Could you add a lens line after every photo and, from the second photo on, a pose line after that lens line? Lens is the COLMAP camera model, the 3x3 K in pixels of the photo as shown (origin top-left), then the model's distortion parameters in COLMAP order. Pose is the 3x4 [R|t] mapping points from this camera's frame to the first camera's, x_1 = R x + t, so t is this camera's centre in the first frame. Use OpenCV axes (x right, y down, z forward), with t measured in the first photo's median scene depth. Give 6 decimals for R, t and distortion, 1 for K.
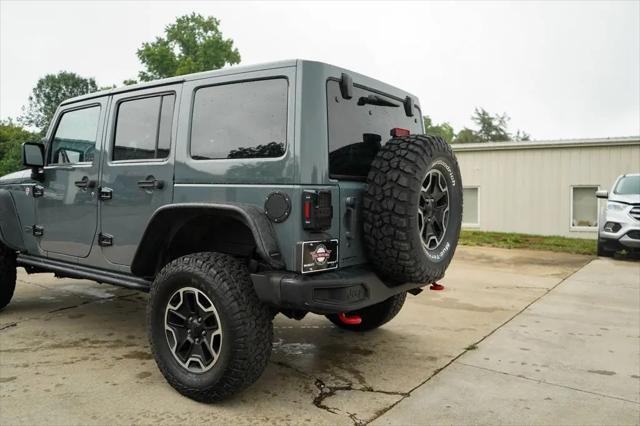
lens RADIAL K [[518.4, 0, 320.0], [0, 518.4, 213.0], [0, 0, 1]] dist [-0.003931, -0.001394]
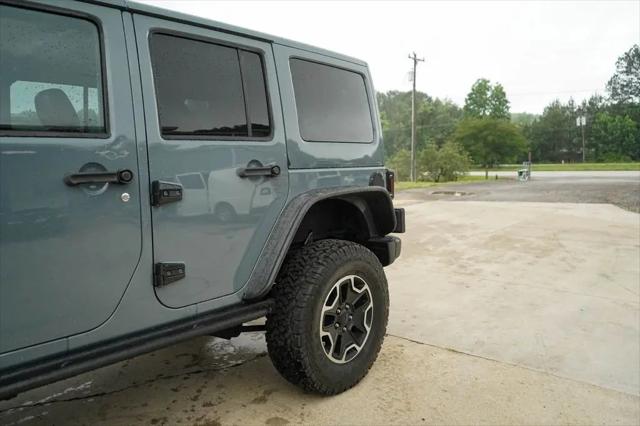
lens RADIAL K [[518.4, 0, 320.0], [0, 518.4, 213.0], [0, 0, 1]] dist [-0.003931, -0.001394]
pose [[0.079674, -0.115645, 0.990090, -1.119251], [0.069518, 0.991474, 0.110212, -0.076535], [-0.994394, 0.060048, 0.087034, 0.901312]]
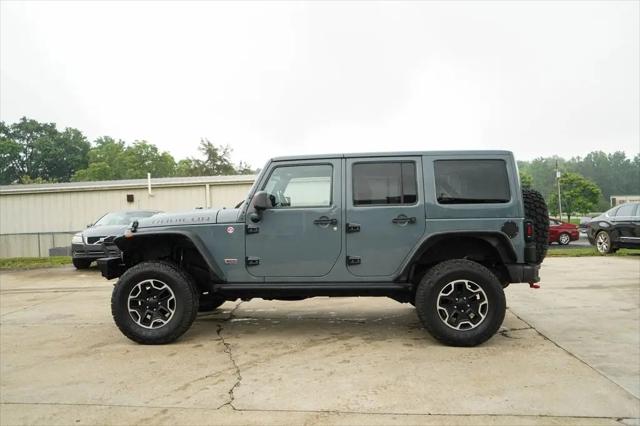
lens RADIAL K [[518.4, 0, 320.0], [0, 518.4, 213.0], [0, 0, 1]] dist [-0.003931, -0.001394]
pose [[0.847111, -0.031420, 0.530487, -1.434591], [0.059174, 0.997620, -0.035403, -0.038277], [-0.528112, 0.061381, 0.846953, -0.187606]]
